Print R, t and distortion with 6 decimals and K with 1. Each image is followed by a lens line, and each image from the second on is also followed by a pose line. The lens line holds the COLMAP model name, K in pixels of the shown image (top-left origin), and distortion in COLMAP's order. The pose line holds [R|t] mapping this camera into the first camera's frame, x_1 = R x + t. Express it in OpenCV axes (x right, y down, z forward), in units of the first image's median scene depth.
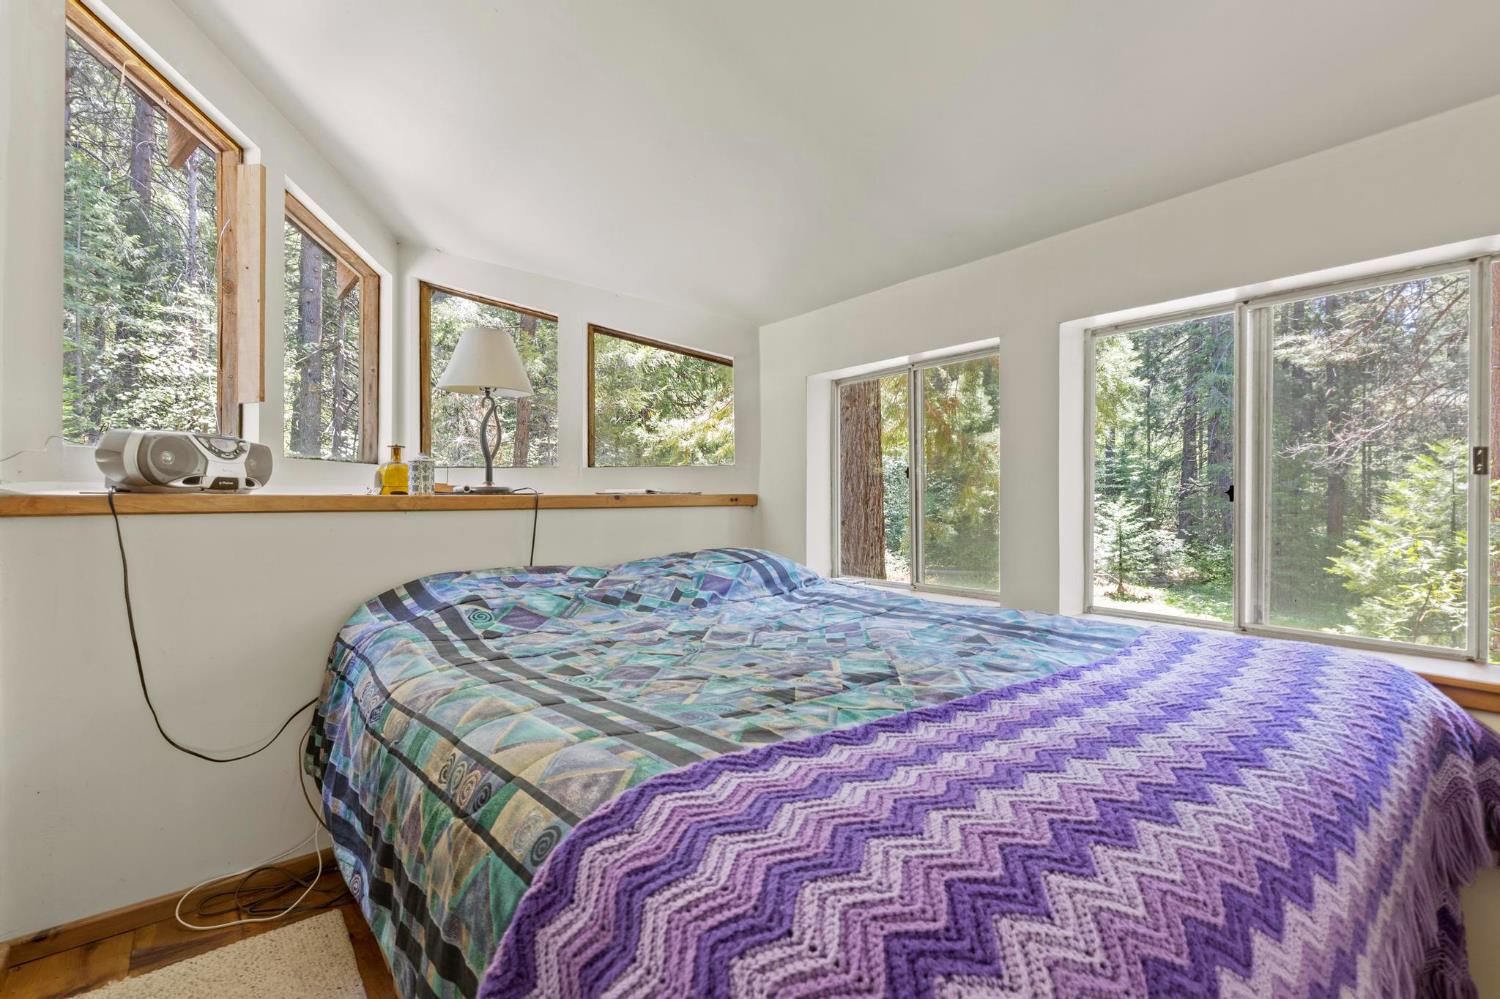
lens RADIAL K [[665.3, 0, 756.1], [0, 665.3, 494.5], [0, 0, 1]] dist [0.002233, 0.000195]
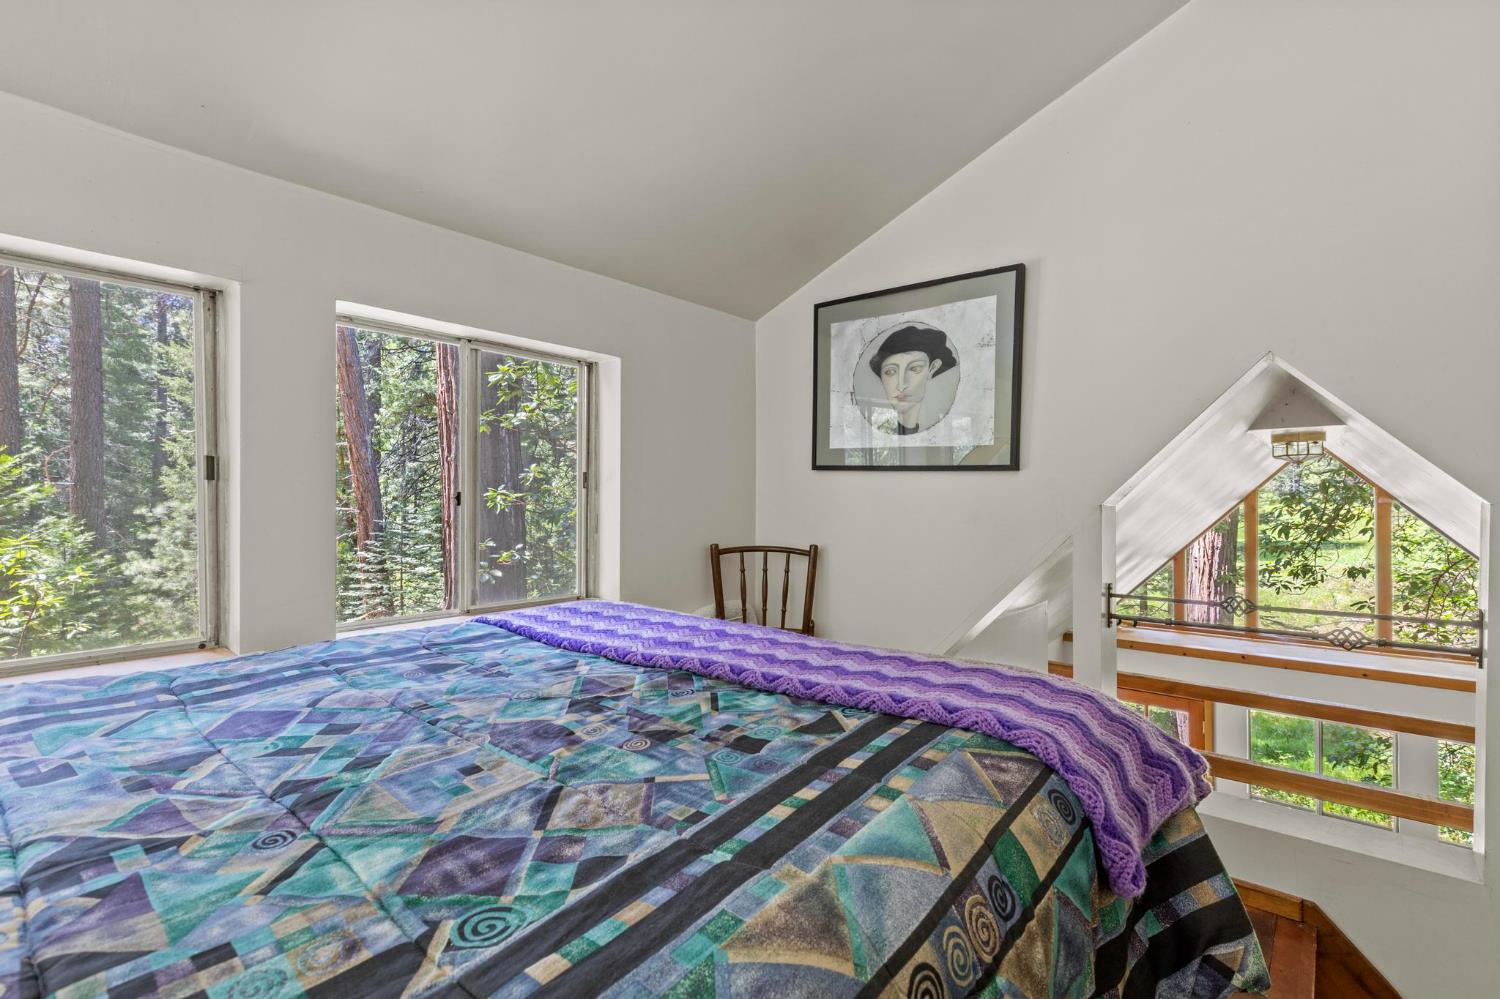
lens RADIAL K [[665.3, 0, 755.5], [0, 665.3, 502.1], [0, 0, 1]] dist [0.002233, 0.000195]
pose [[-0.160428, 0.000180, 0.987047, -0.792408], [0.000962, 1.000000, -0.000026, 0.006751], [-0.987047, 0.000945, -0.160429, 0.995802]]
